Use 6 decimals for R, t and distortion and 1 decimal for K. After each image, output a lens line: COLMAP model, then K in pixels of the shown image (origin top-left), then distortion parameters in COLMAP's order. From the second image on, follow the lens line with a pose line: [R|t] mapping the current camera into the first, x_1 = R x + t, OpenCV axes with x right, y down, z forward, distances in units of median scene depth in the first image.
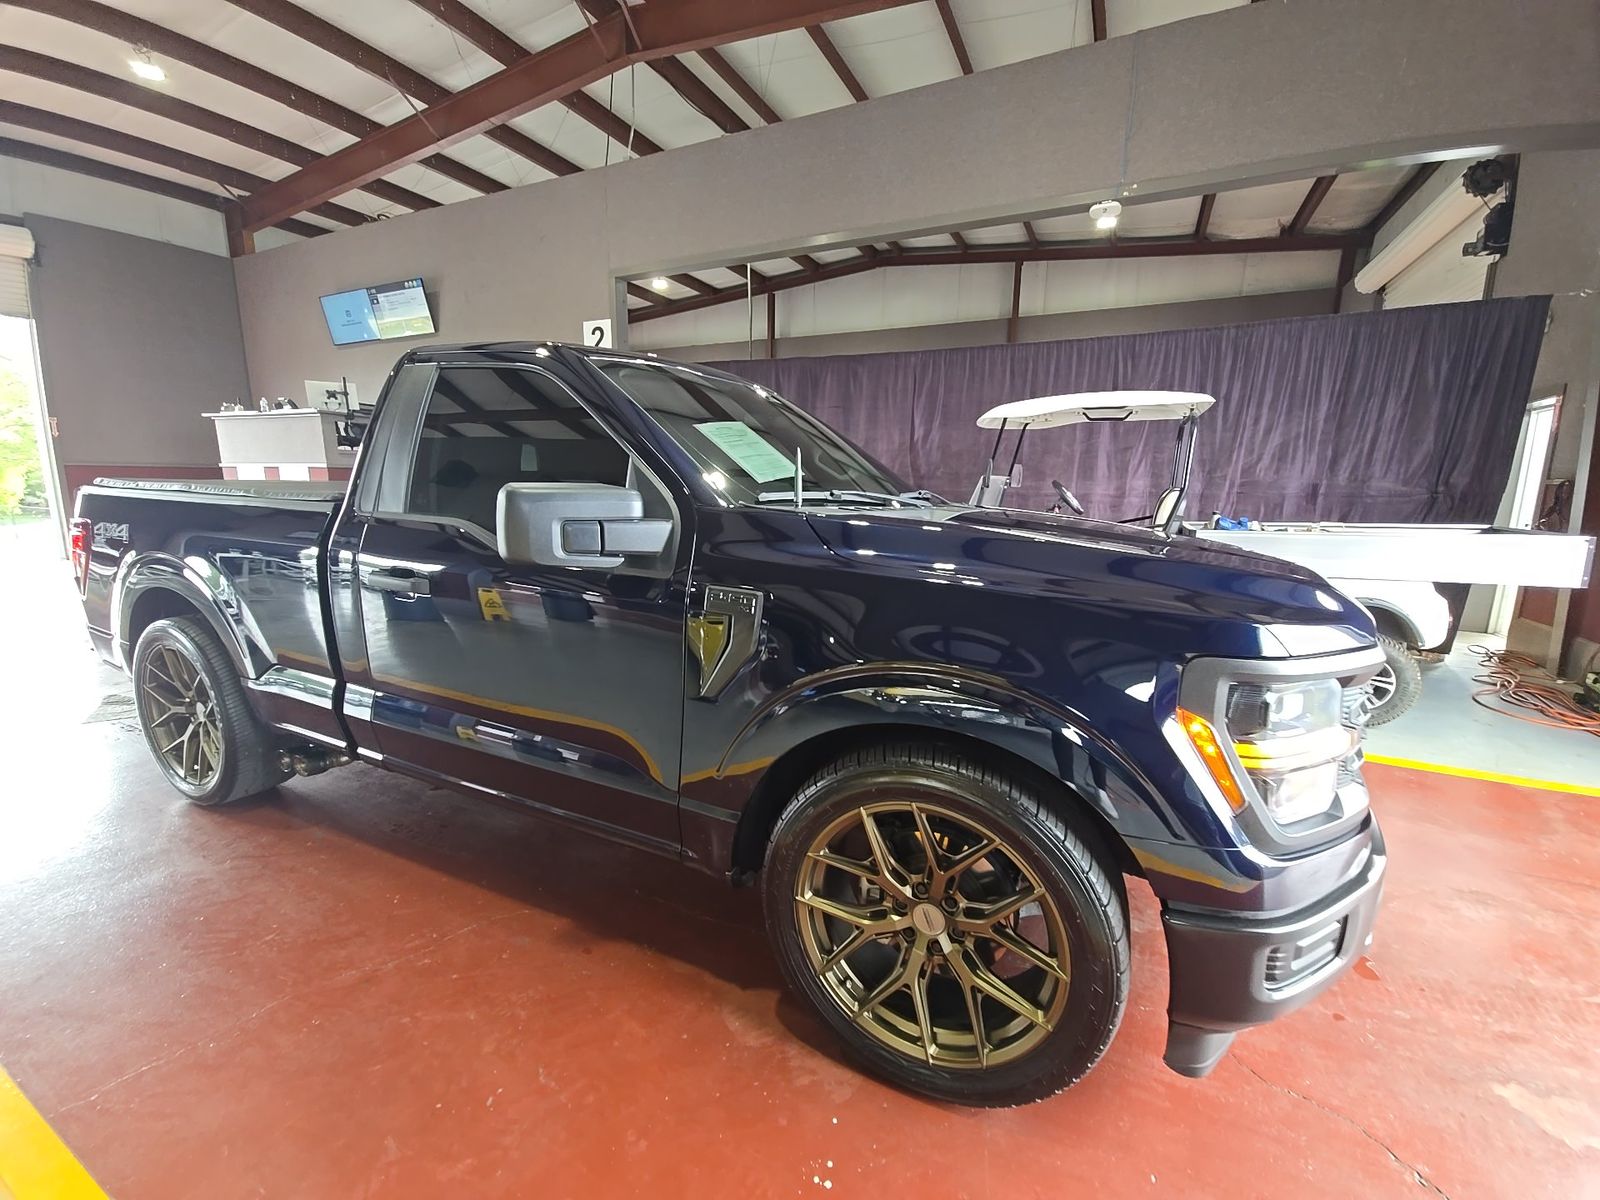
lens RADIAL K [[645.1, 0, 800.0], [0, 645.1, 600.0], [0, 0, 1]] dist [0.004946, -0.000178]
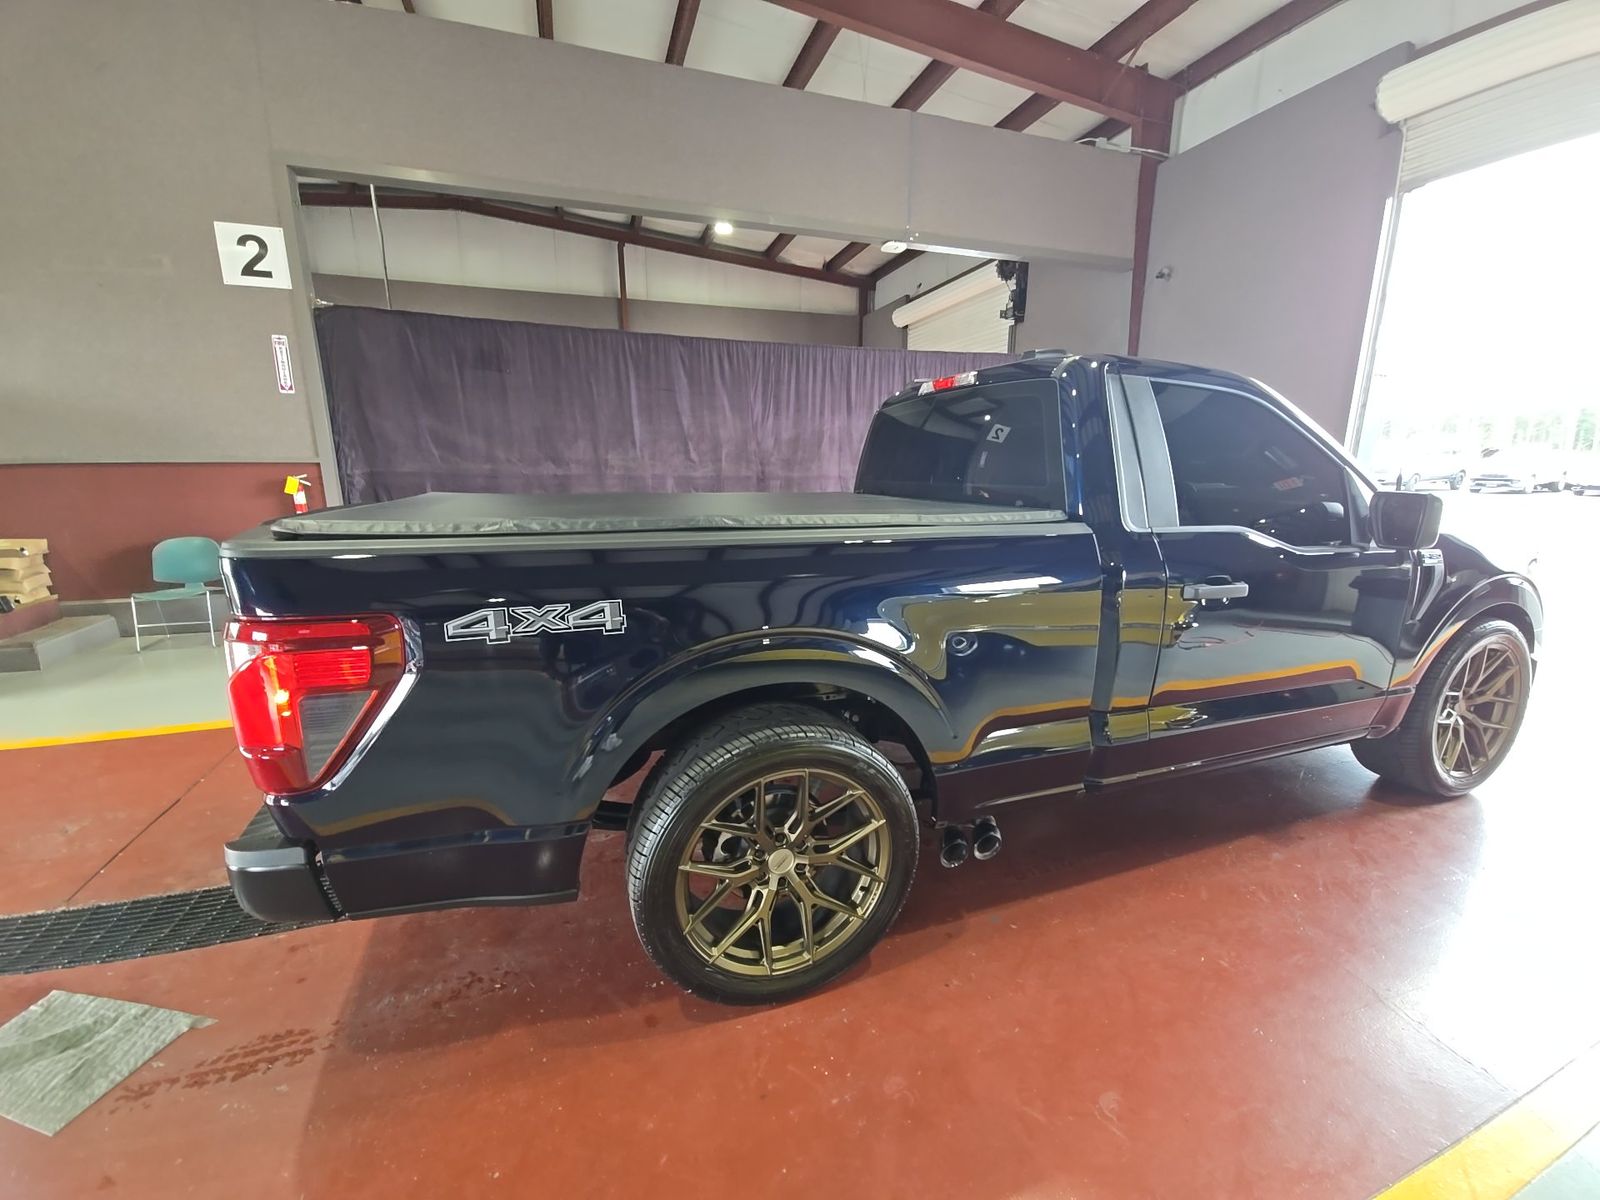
lens RADIAL K [[645.1, 0, 800.0], [0, 645.1, 600.0], [0, 0, 1]] dist [0.004946, -0.000178]
pose [[0.708286, -0.165704, 0.686202, -0.310012], [0.140679, 0.985695, 0.092819, -0.034169], [-0.691766, 0.030792, 0.721465, 0.120359]]
